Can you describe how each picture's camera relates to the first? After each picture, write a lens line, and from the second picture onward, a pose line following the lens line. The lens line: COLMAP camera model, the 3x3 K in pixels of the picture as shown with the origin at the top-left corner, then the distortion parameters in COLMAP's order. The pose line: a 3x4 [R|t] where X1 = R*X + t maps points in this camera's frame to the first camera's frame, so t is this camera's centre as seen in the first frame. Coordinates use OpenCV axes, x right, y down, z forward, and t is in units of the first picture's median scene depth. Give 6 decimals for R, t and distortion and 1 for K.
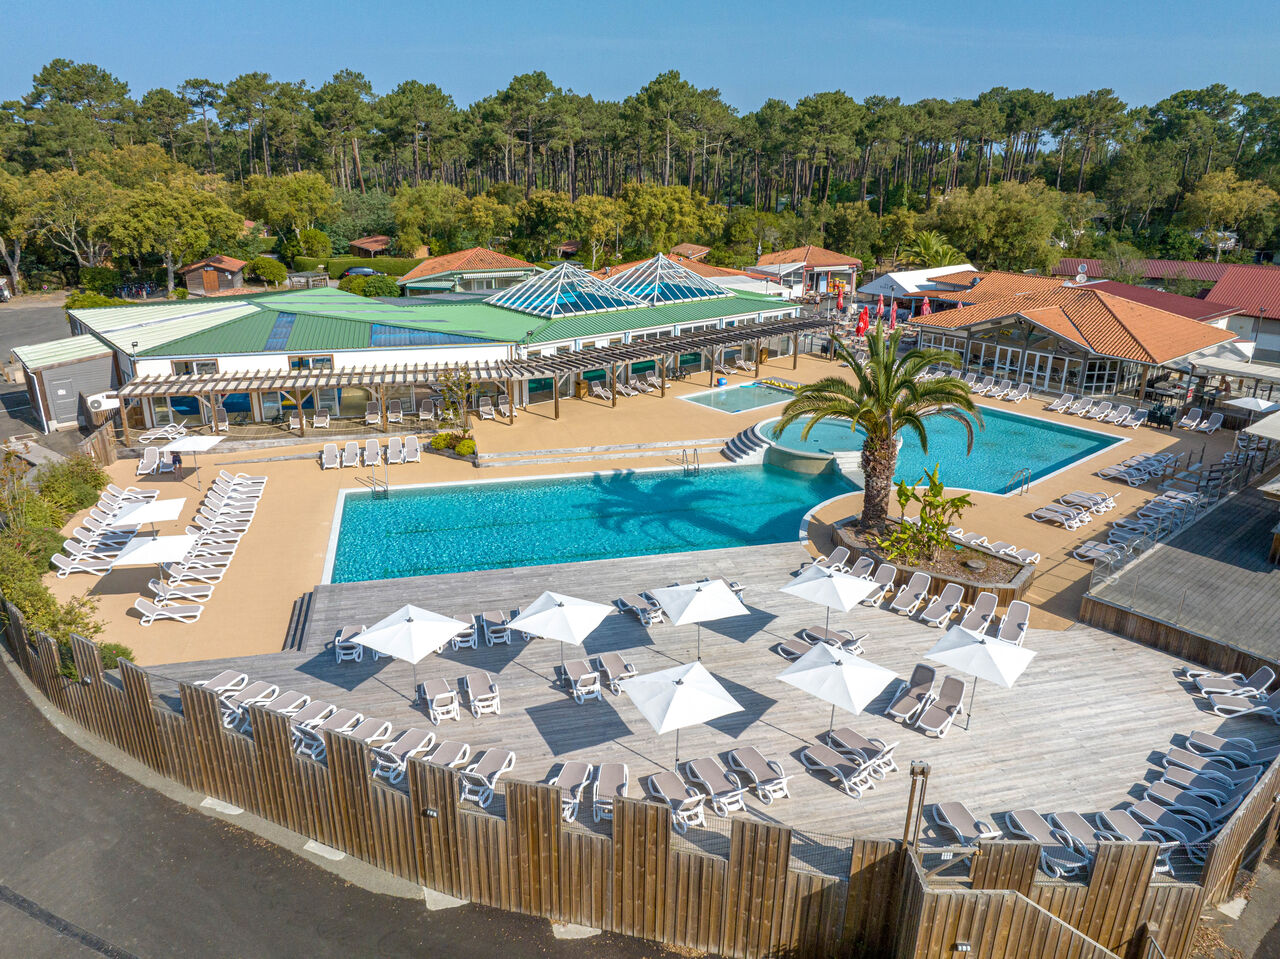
lens RADIAL K [[991.4, 0, 640.0], [0, 991.4, 479.5], [0, 0, 1]] dist [-0.039748, -0.002617]
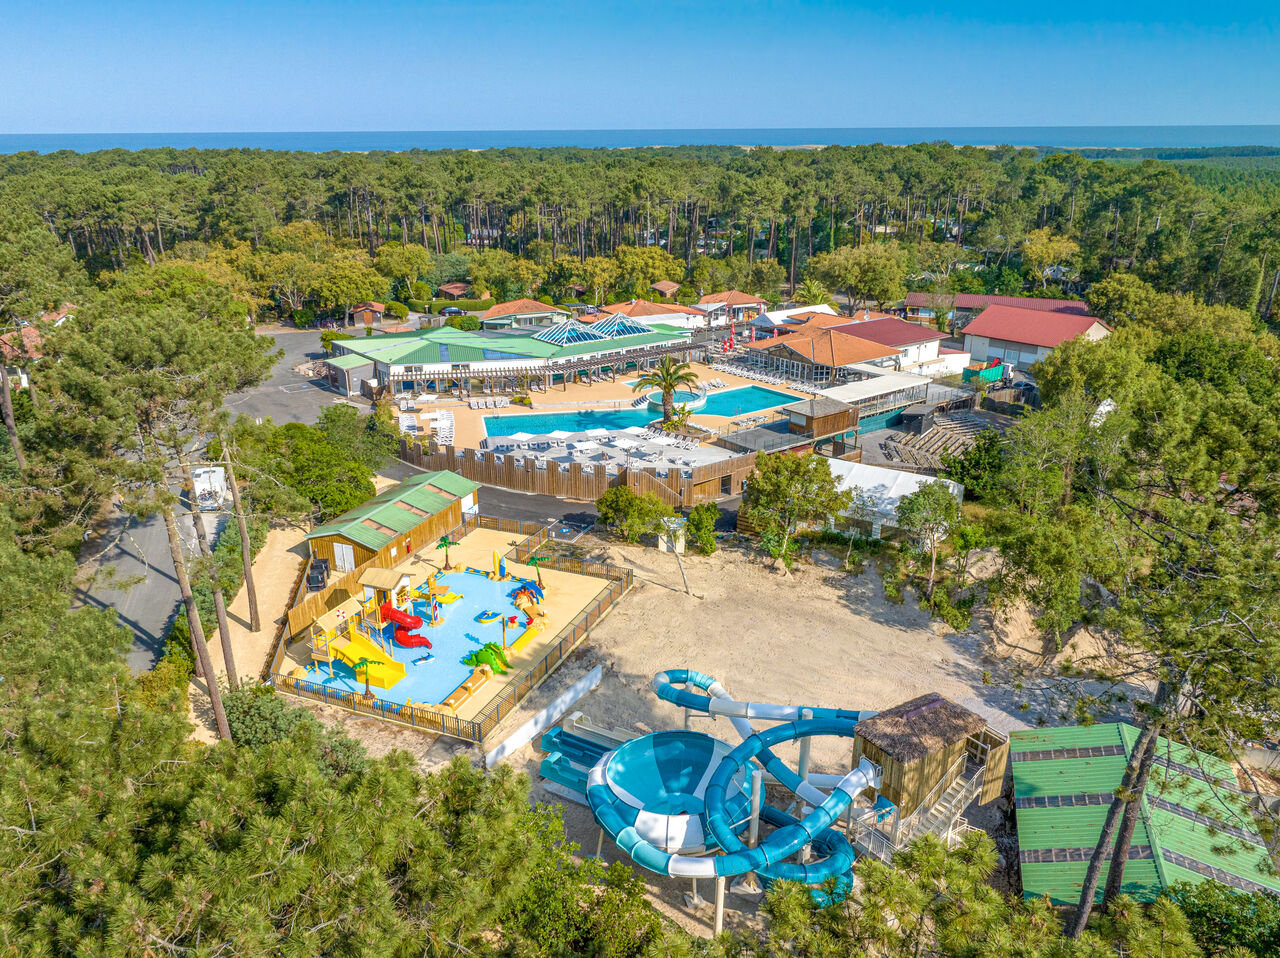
lens RADIAL K [[991.4, 0, 640.0], [0, 991.4, 479.0], [0, 0, 1]] dist [-0.039748, -0.002617]
pose [[0.999652, 0.002865, -0.026218, 0.122784], [-0.002859, 0.999996, 0.000299, 0.114240], [0.026219, -0.000224, 0.999656, -1.049891]]
